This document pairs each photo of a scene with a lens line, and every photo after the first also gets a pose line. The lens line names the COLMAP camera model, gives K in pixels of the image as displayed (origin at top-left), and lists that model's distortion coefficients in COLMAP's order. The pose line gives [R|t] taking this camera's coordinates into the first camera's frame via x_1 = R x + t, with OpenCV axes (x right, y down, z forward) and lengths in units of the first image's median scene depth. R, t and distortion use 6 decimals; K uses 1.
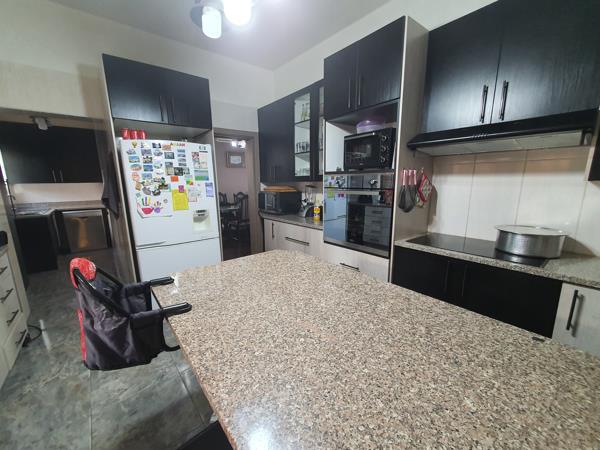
lens RADIAL K [[242.1, 0, 297.4], [0, 242.1, 227.1], [0, 0, 1]] dist [0.011675, -0.000166]
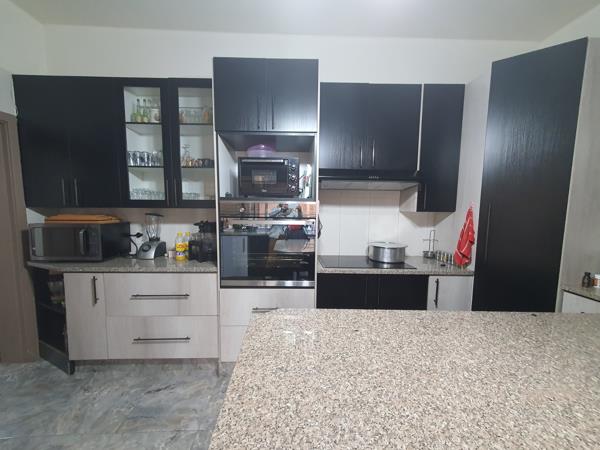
lens RADIAL K [[242.1, 0, 297.4], [0, 242.1, 227.1], [0, 0, 1]] dist [0.011675, -0.000166]
pose [[0.625827, -0.051118, 0.778285, -0.334569], [0.130770, 0.990602, -0.040091, -0.067051], [-0.768921, 0.126866, 0.626630, 0.326691]]
